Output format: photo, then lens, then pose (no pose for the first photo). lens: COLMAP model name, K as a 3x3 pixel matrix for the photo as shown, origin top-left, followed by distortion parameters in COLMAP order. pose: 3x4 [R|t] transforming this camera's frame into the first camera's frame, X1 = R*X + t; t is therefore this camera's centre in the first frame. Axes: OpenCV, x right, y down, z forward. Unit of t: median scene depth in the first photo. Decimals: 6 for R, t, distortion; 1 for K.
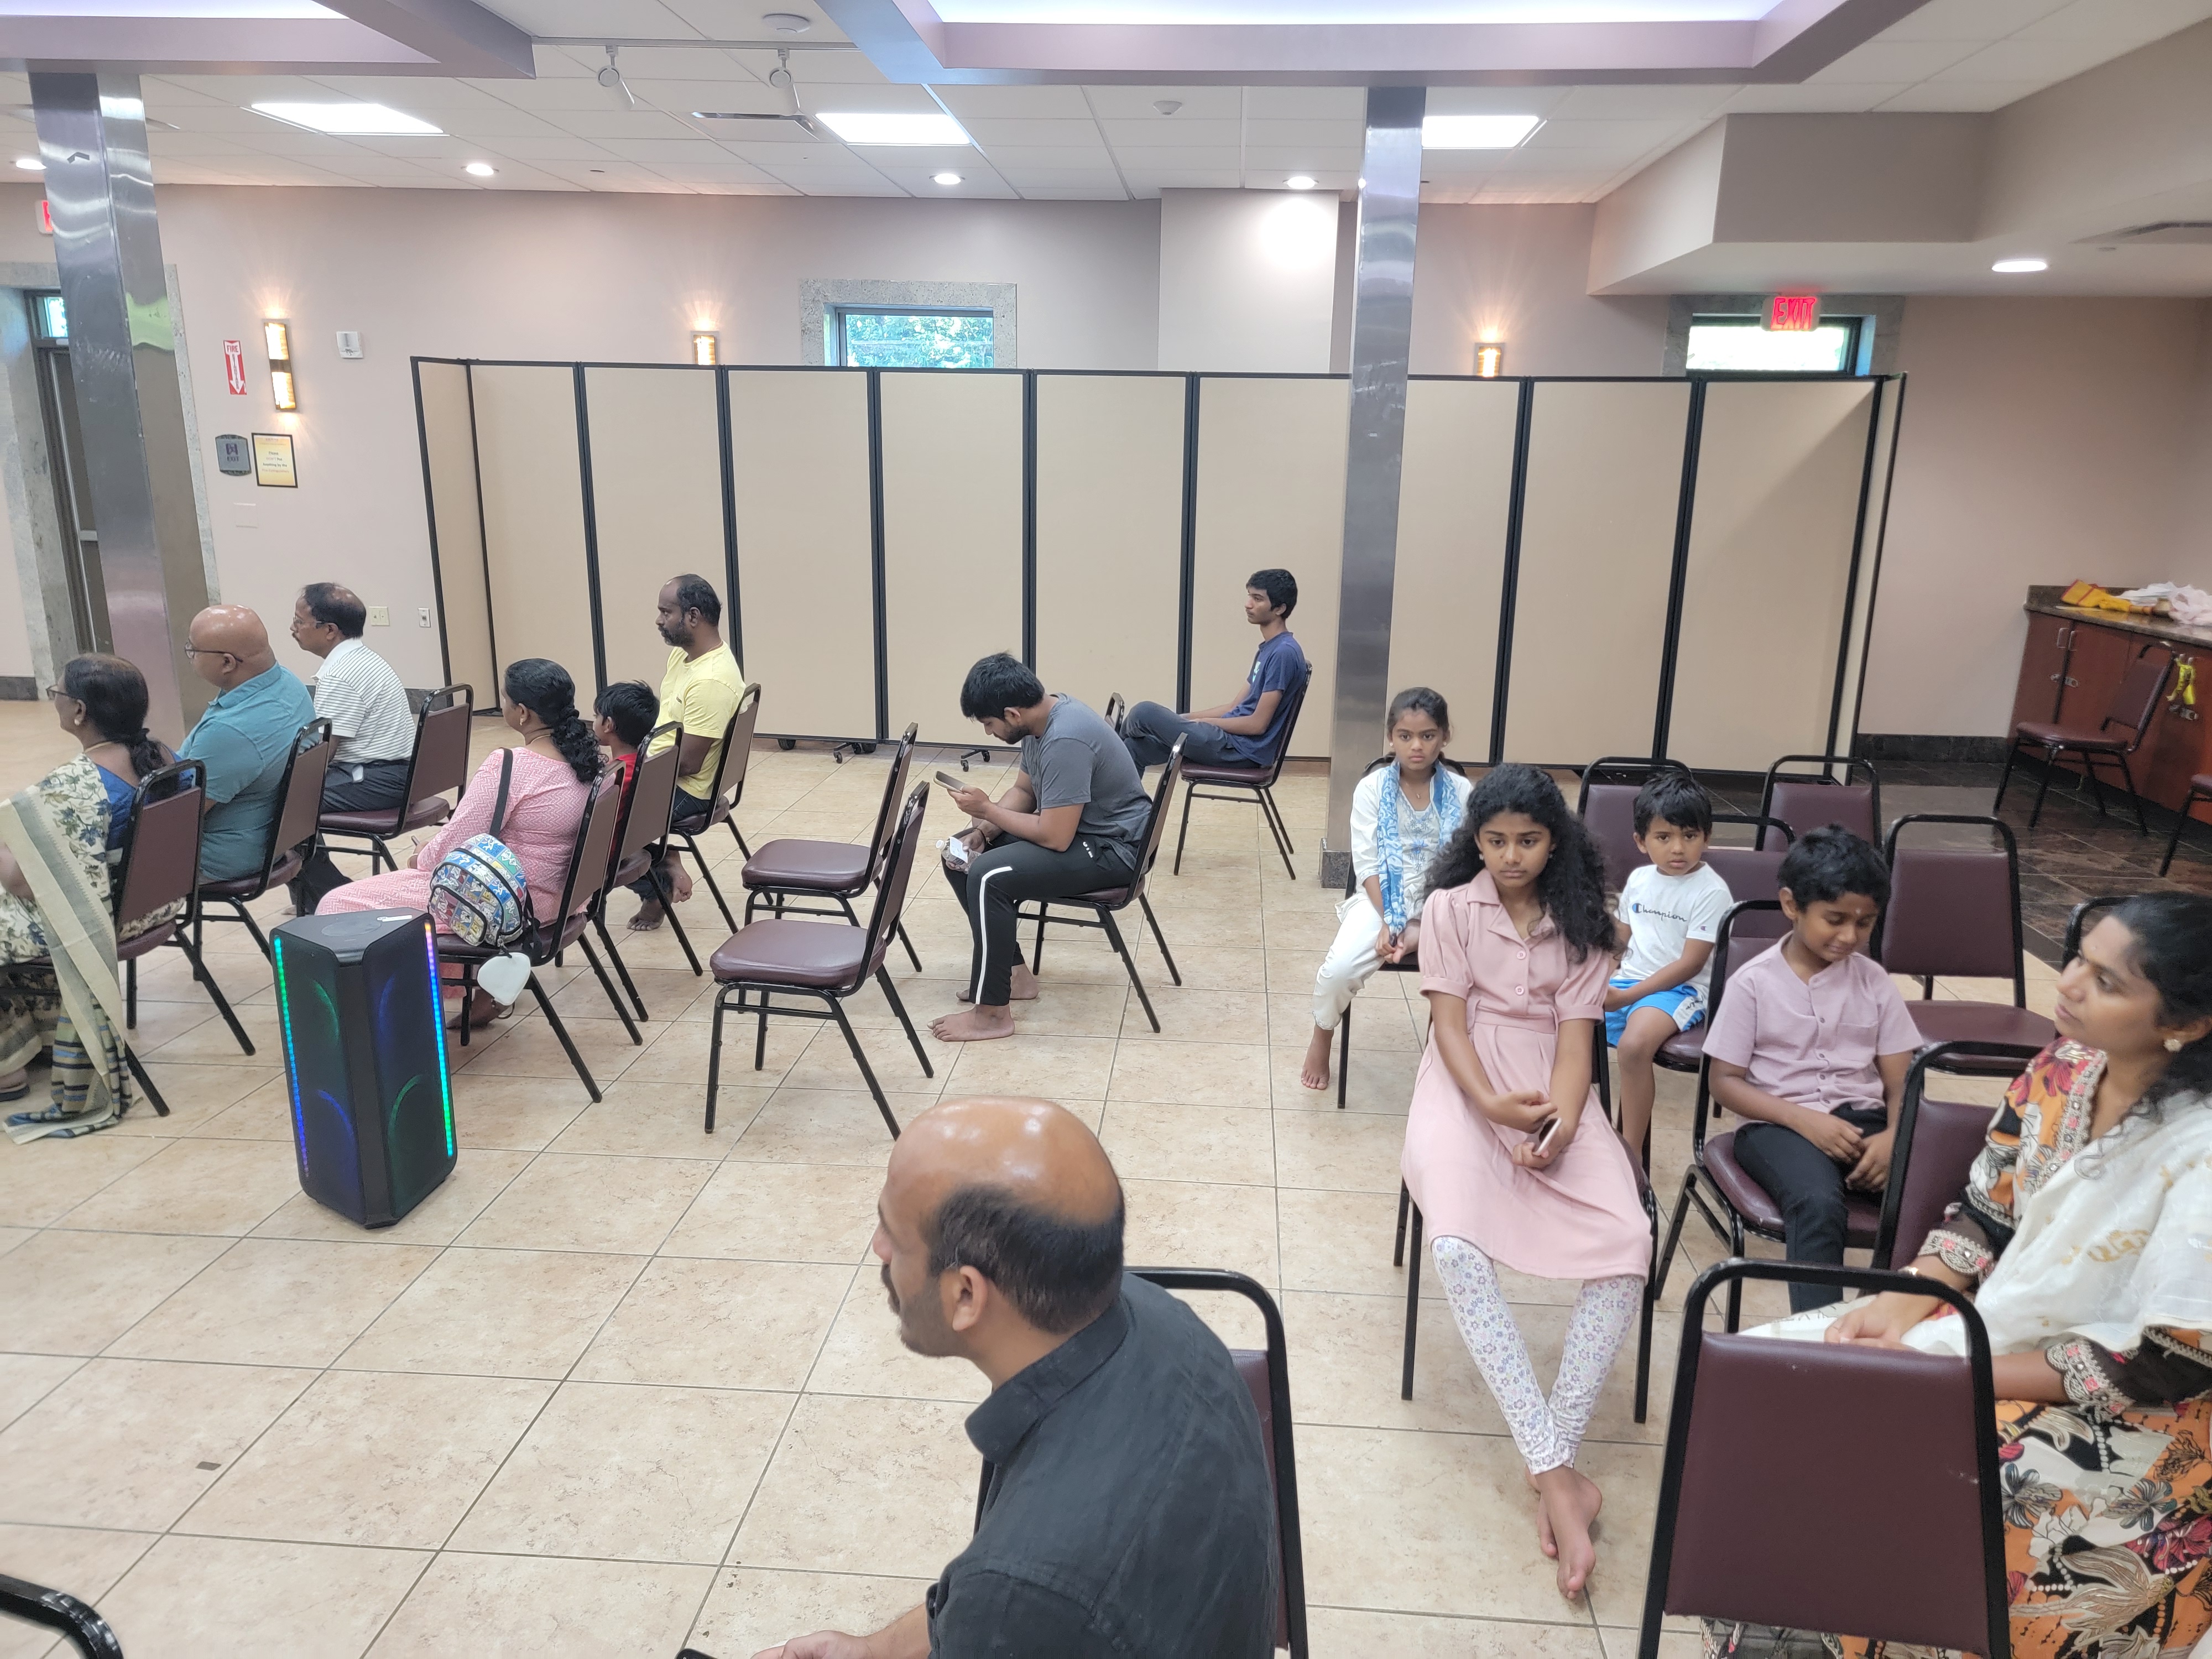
lens RADIAL K [[1541.0, 0, 1140.5], [0, 1541.0, 849.5], [0, 0, 1]] dist [0.073957, -0.057736]
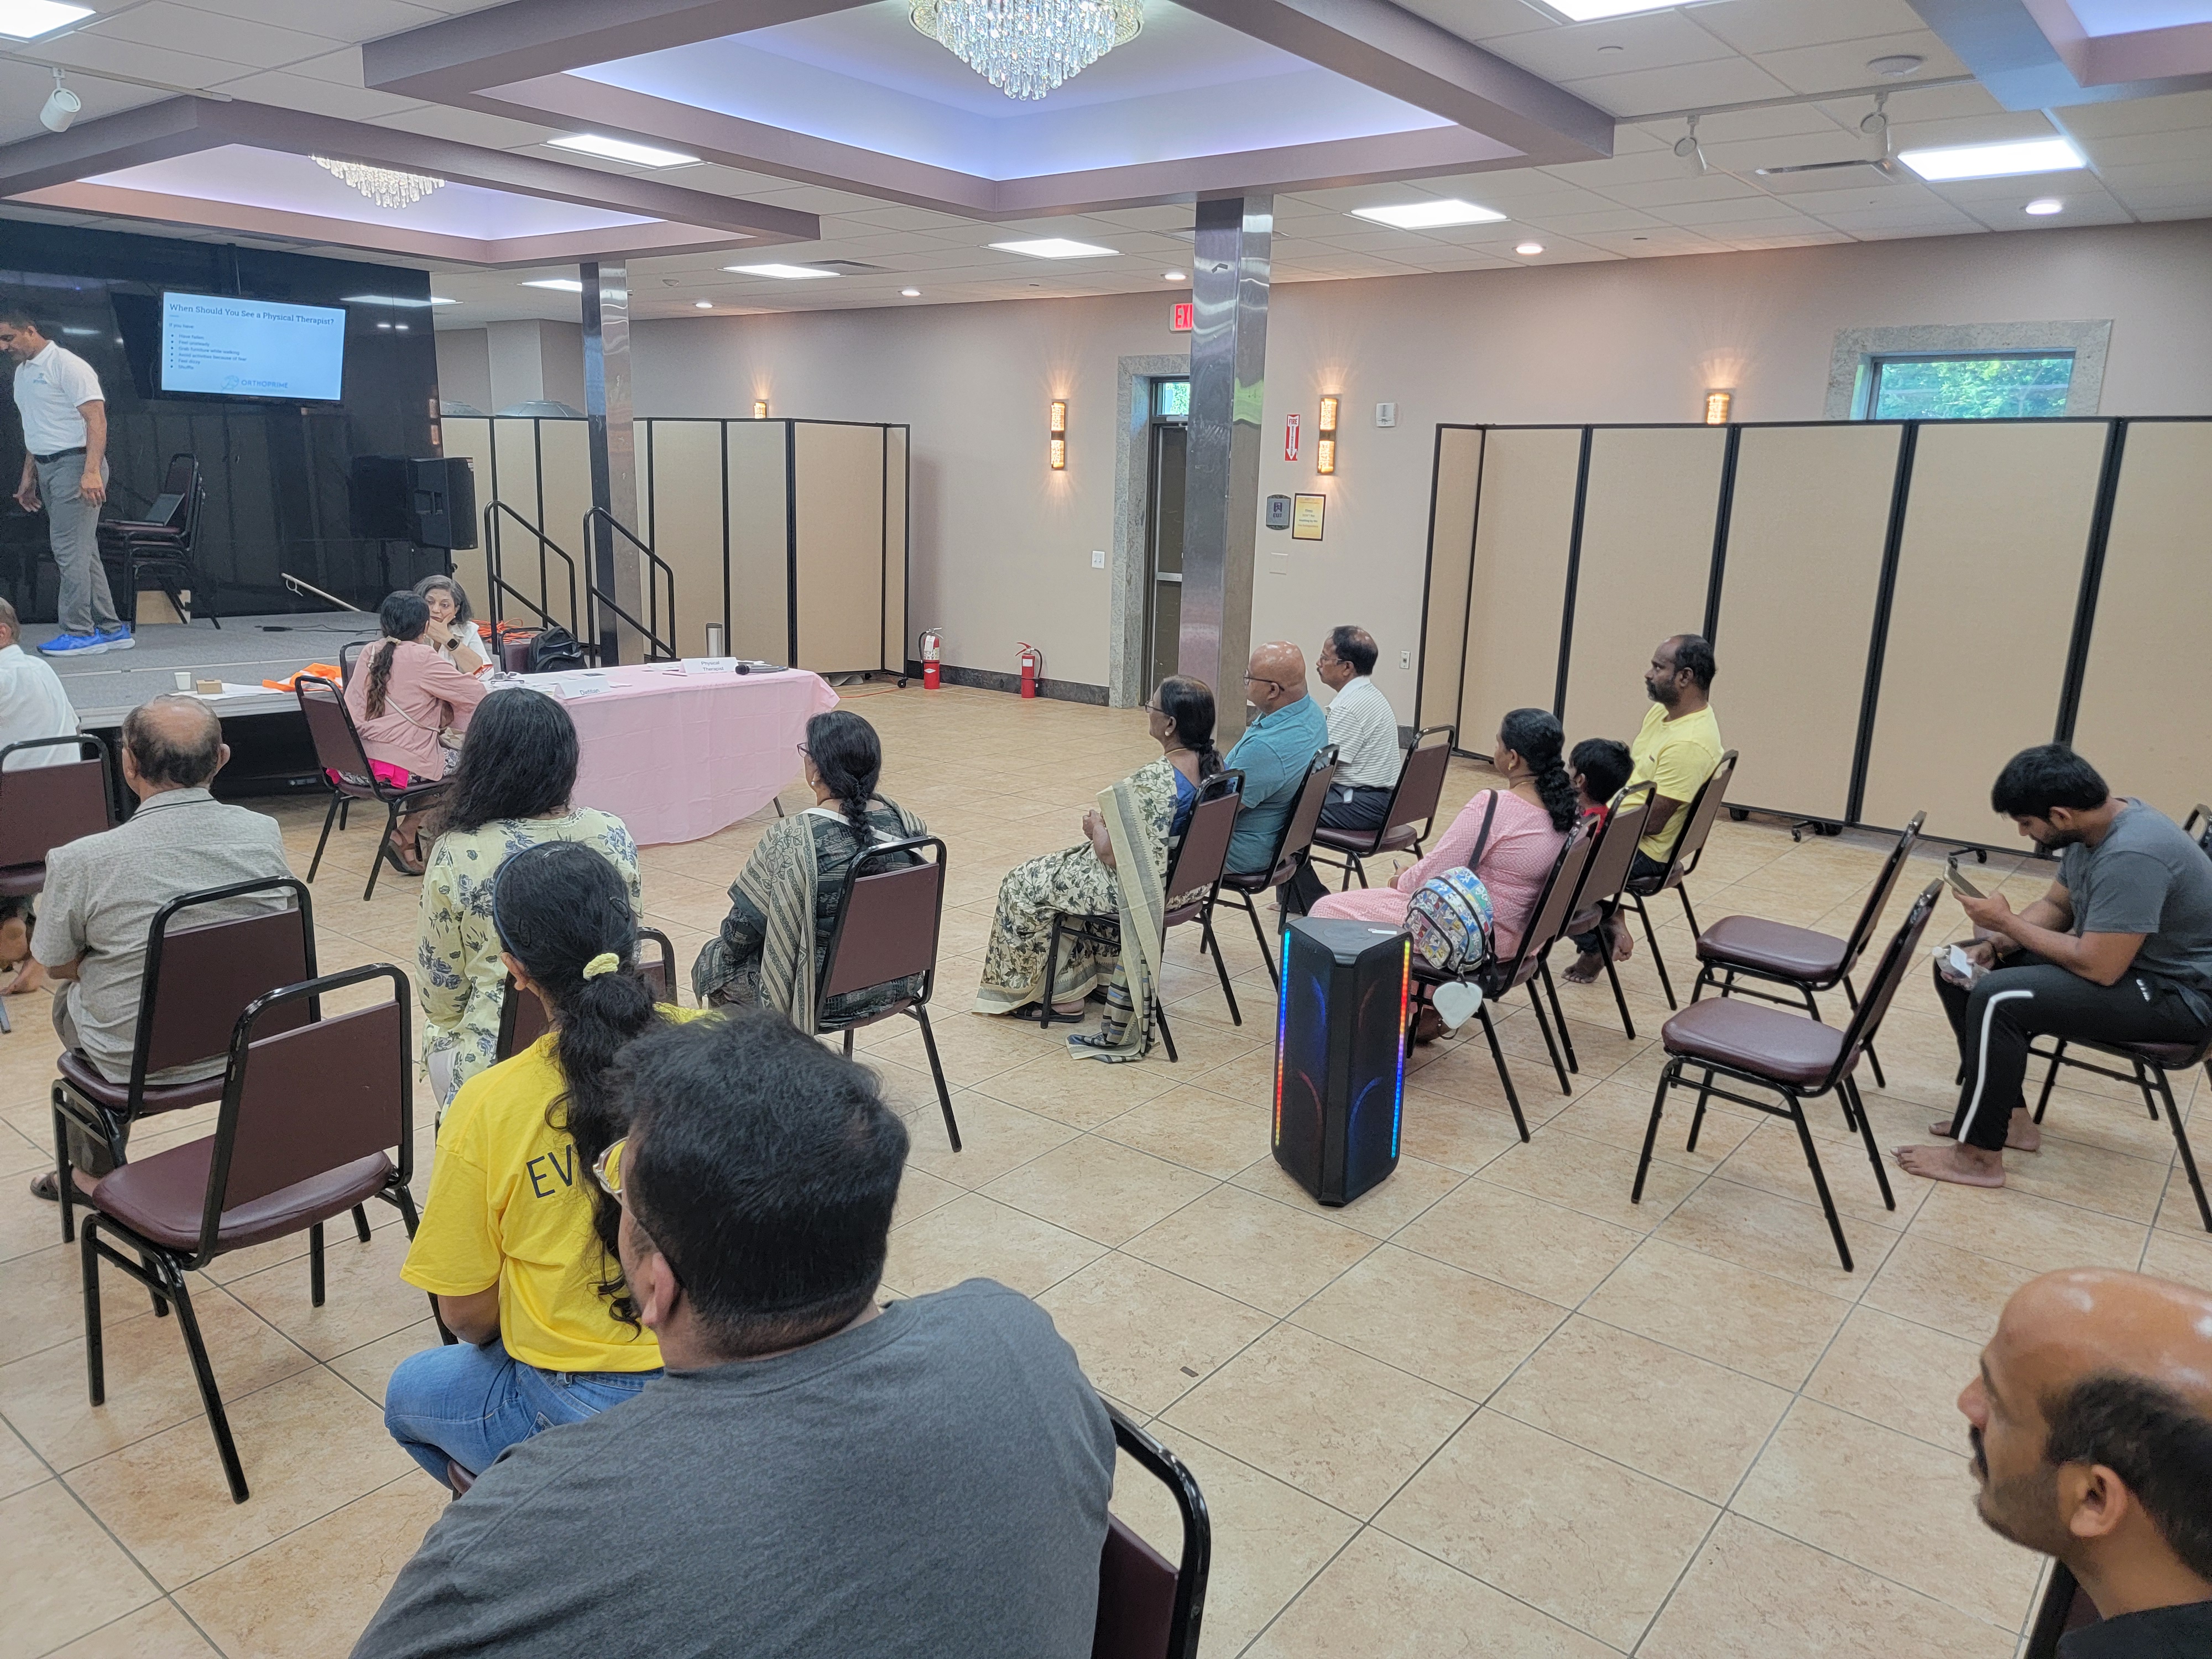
lens RADIAL K [[1541.0, 0, 1098.9], [0, 1541.0, 834.6], [0, 0, 1]] dist [0.073957, -0.057736]
pose [[0.819747, 0.133184, -0.557024, -0.033574], [-0.157281, 0.987543, 0.004658, 0.002163], [0.550706, 0.083791, 0.830483, -0.014806]]
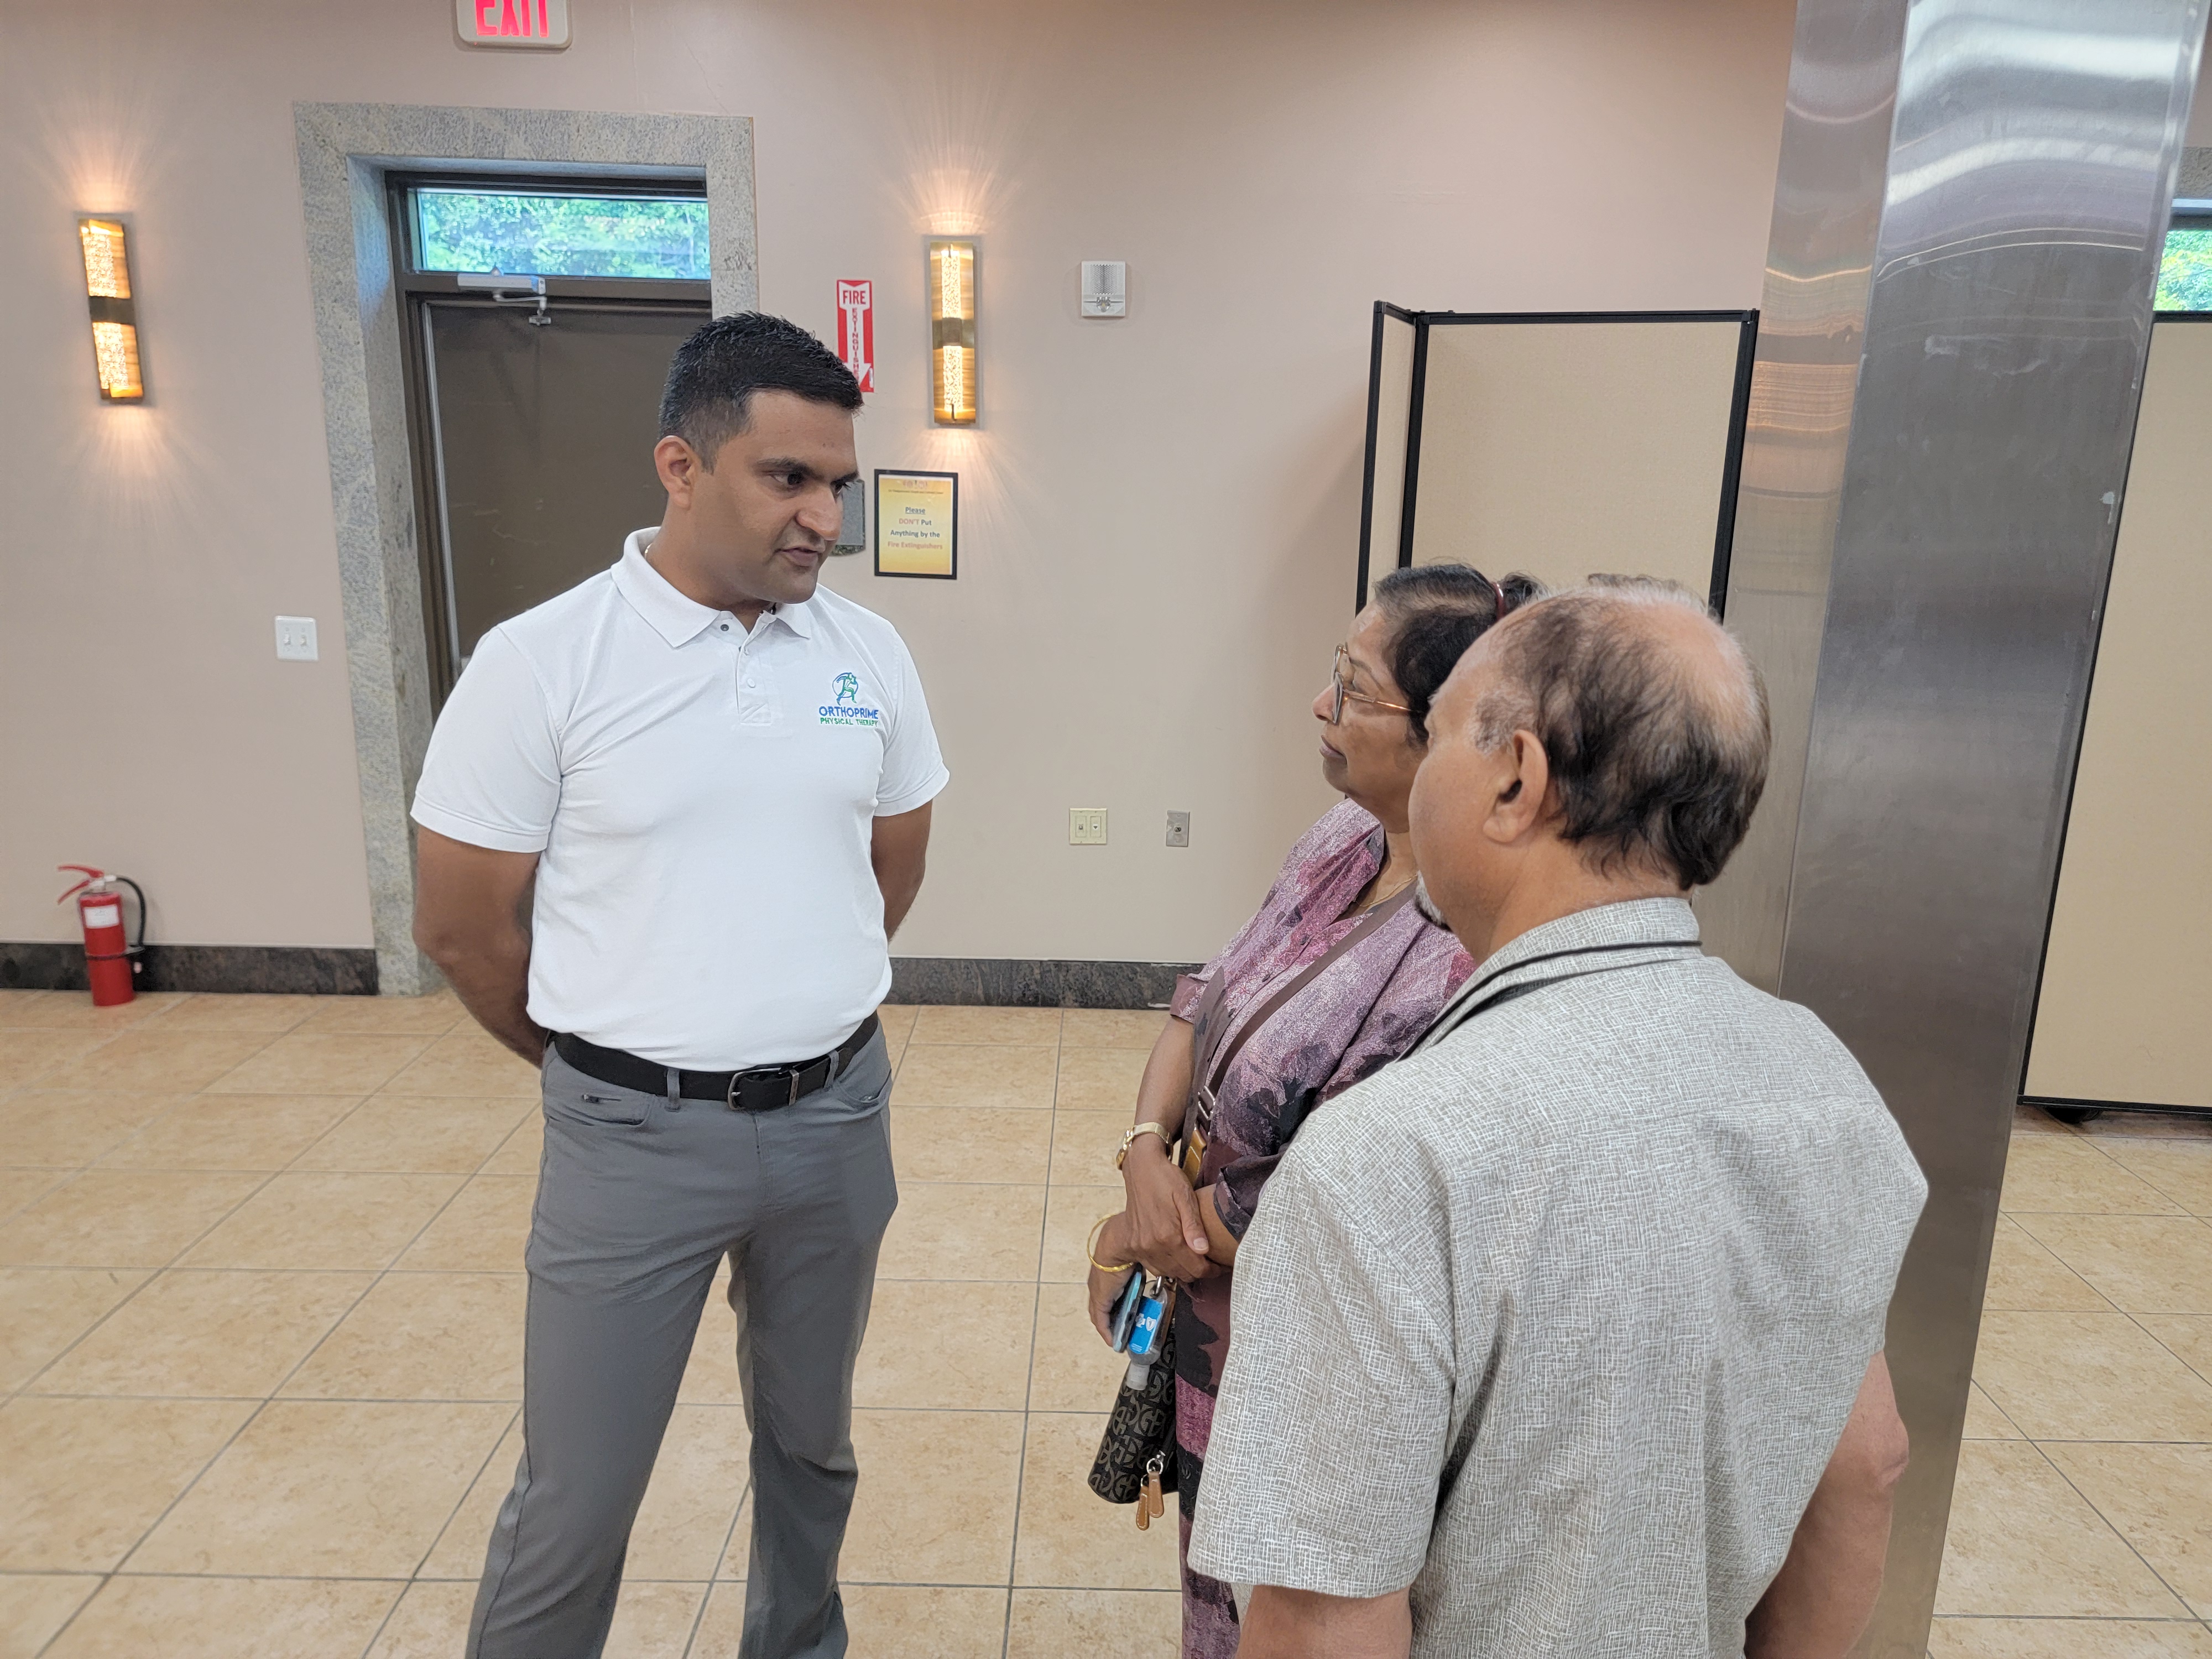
lens RADIAL K [[1541.0, 0, 1111.2], [0, 1541.0, 824.1], [0, 0, 1]] dist [0.073957, -0.057736]
pose [[0.998034, -0.010938, 0.061708, -1.182998], [0.012350, 0.999670, -0.022547, -0.321384], [-0.061441, 0.023264, 0.997840, 1.161890]]
